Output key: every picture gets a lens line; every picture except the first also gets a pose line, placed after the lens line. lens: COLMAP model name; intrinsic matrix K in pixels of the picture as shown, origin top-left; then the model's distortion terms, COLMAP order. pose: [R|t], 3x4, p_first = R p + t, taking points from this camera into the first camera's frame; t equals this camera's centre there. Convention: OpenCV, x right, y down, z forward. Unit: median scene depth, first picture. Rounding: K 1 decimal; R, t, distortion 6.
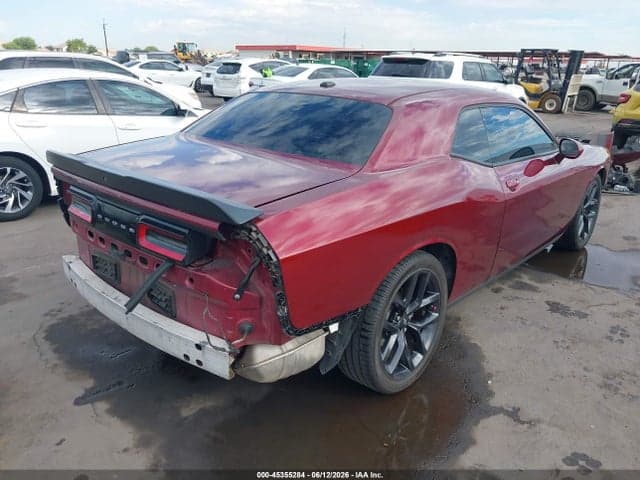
lens RADIAL K [[516.1, 0, 322.2], [0, 516.1, 241.3], [0, 0, 1]] dist [-0.005532, -0.003996]
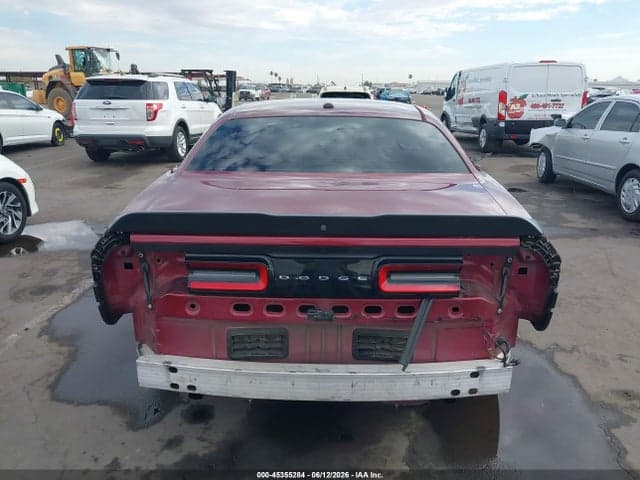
lens RADIAL K [[516.1, 0, 320.8], [0, 516.1, 240.6], [0, 0, 1]] dist [-0.005532, -0.003996]
pose [[0.760215, -0.204478, 0.616654, -0.200929], [0.227354, 0.972892, 0.042320, -0.029060], [-0.608591, 0.108027, 0.786096, 0.078757]]
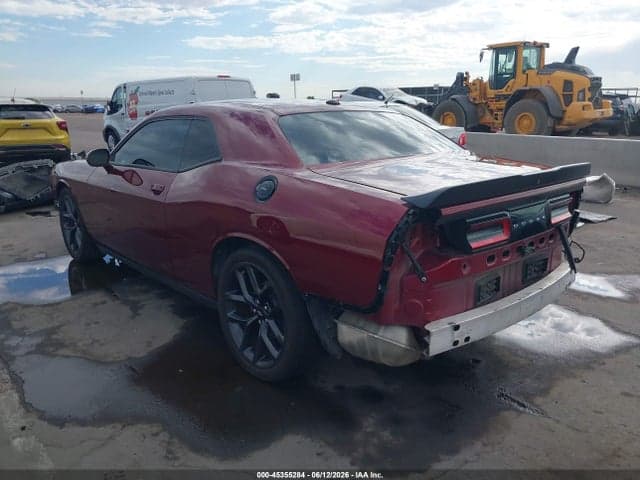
lens RADIAL K [[516.1, 0, 320.0], [0, 516.1, 245.5], [0, 0, 1]] dist [-0.005532, -0.003996]
pose [[0.099119, -0.280786, 0.954639, -0.337806], [0.327172, 0.915221, 0.235222, -0.088295], [-0.939752, 0.289016, 0.182581, 0.277131]]
